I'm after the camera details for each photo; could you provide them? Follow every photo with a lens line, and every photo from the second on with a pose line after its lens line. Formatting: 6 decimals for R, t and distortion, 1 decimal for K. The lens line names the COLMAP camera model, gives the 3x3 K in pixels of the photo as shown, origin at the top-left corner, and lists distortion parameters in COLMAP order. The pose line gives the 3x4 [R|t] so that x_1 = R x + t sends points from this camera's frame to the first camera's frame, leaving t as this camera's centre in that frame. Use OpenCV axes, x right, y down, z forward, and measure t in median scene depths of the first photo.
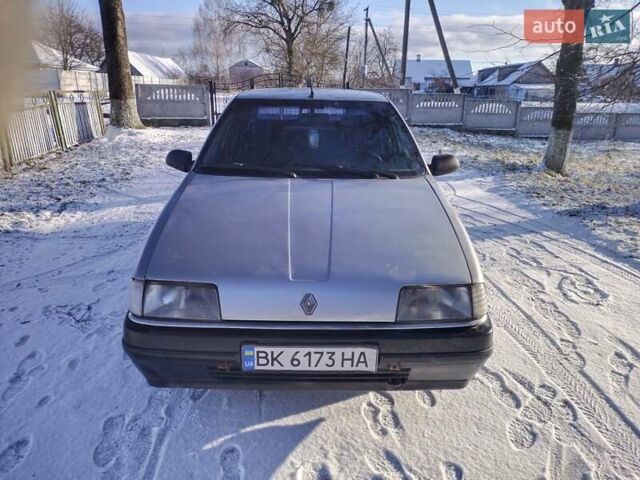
lens RADIAL K [[468.9, 0, 320.0], [0, 468.9, 240.0], [0, 0, 1]] dist [0.106833, -0.139397]
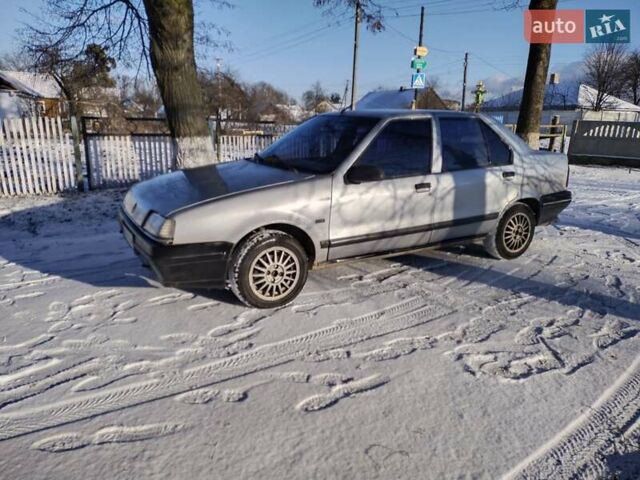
lens RADIAL K [[468.9, 0, 320.0], [0, 468.9, 240.0], [0, 0, 1]] dist [0.106833, -0.139397]
pose [[0.484294, 0.221334, -0.846446, 1.481148], [-0.289502, 0.953512, 0.083692, -0.090726], [0.825620, 0.204516, 0.525856, 0.463360]]
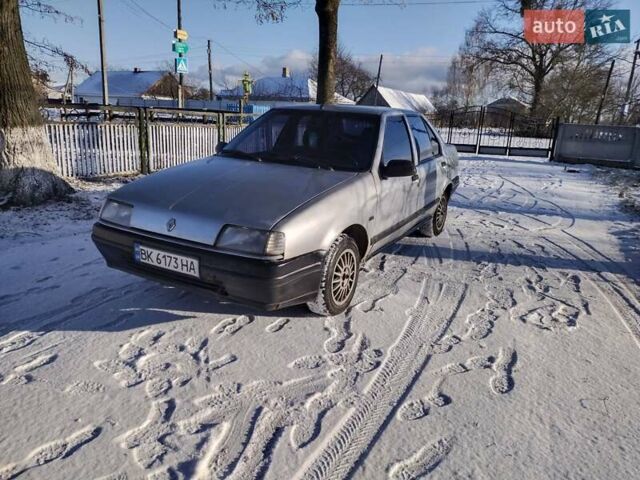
lens RADIAL K [[475.4, 0, 322.3], [0, 475.4, 237.1], [0, 0, 1]] dist [0.078642, -0.107457]
pose [[0.871205, 0.154363, -0.466020, 0.842633], [-0.189884, 0.981350, -0.029922, 0.094625], [0.452710, 0.114558, 0.884268, -0.116454]]
